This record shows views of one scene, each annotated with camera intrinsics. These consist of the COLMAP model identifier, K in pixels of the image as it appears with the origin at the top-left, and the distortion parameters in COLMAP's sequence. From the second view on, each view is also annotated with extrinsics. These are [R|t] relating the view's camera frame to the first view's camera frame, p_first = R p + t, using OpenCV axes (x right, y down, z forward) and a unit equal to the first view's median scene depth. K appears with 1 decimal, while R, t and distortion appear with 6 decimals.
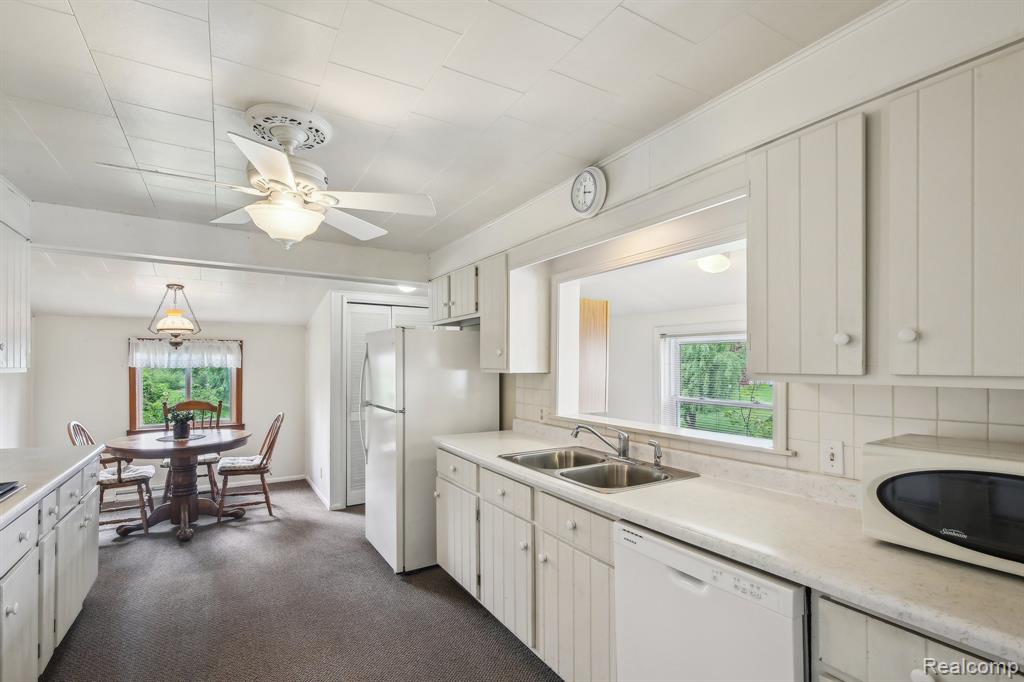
lens RADIAL K [[485.3, 0, 512.8], [0, 485.3, 370.1], [0, 0, 1]] dist [-0.000327, -0.000558]
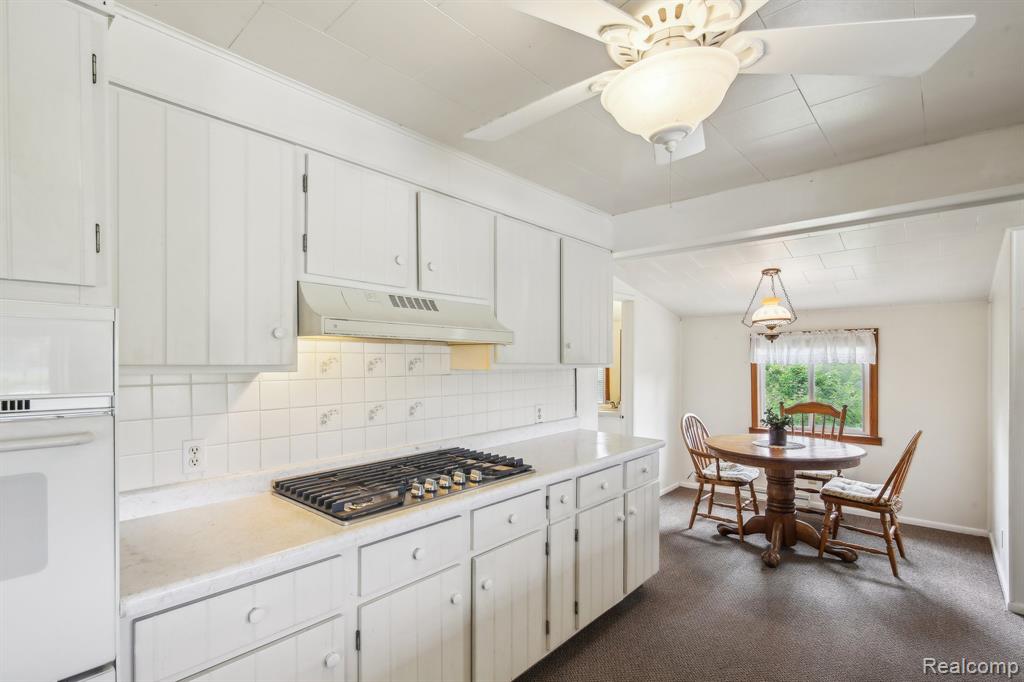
lens RADIAL K [[478.8, 0, 504.9], [0, 478.8, 362.1], [0, 0, 1]] dist [0.001786, -0.000079]
pose [[0.276830, -0.004090, -0.960910, 0.007849], [-0.005052, 0.999971, -0.005712, -0.000144], [0.960906, 0.006436, 0.276801, 0.301065]]
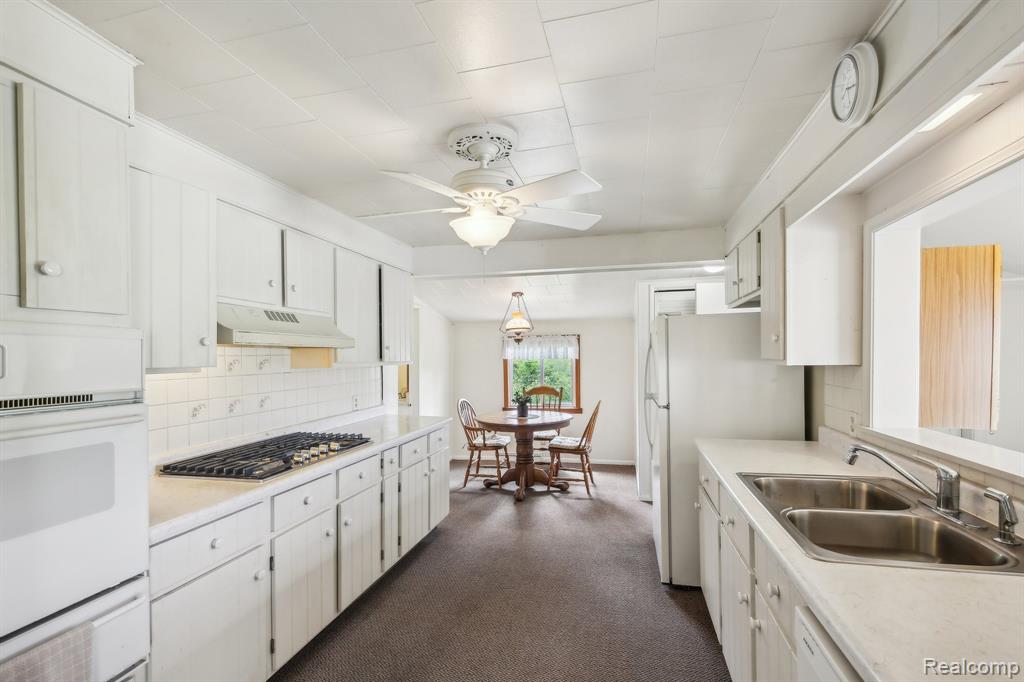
lens RADIAL K [[478.8, 0, 504.9], [0, 478.8, 362.1], [0, 0, 1]] dist [0.001786, -0.000079]
pose [[0.700083, -0.002164, -0.714059, 0.158365], [0.007585, 0.999962, 0.004406, -0.003852], [0.714022, -0.008501, 0.700072, 0.122706]]
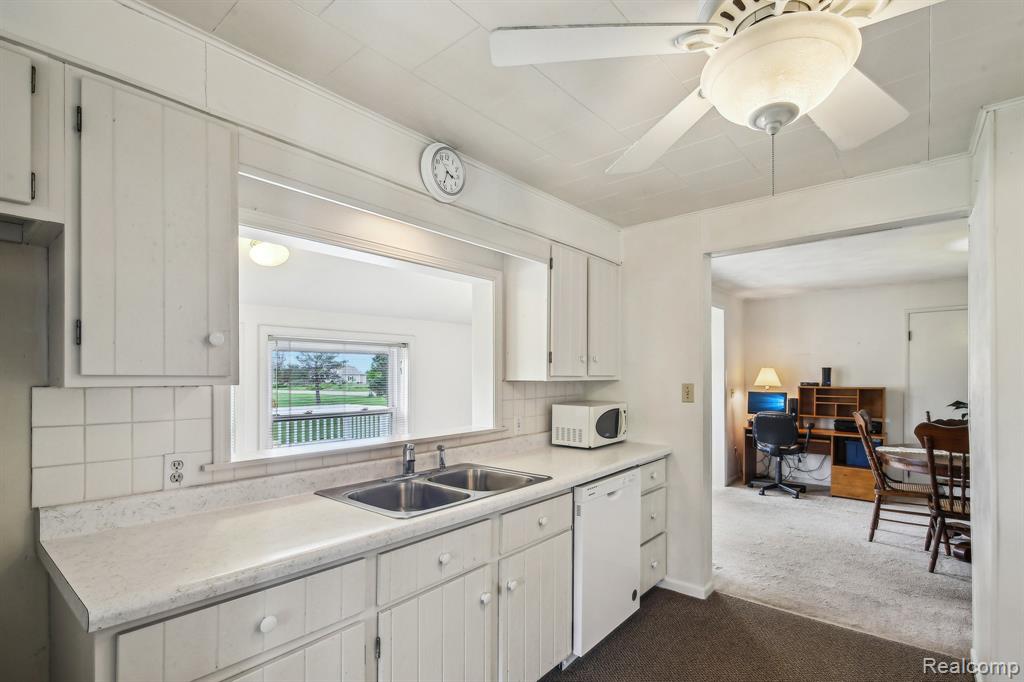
lens RADIAL K [[485.3, 0, 512.8], [0, 485.3, 370.1], [0, 0, 1]] dist [-0.000327, -0.000558]
pose [[-0.327652, -0.001543, 0.944797, -0.397474], [0.002520, 0.999994, 0.002507, -0.007712], [-0.944795, 0.003202, -0.327646, 0.656003]]
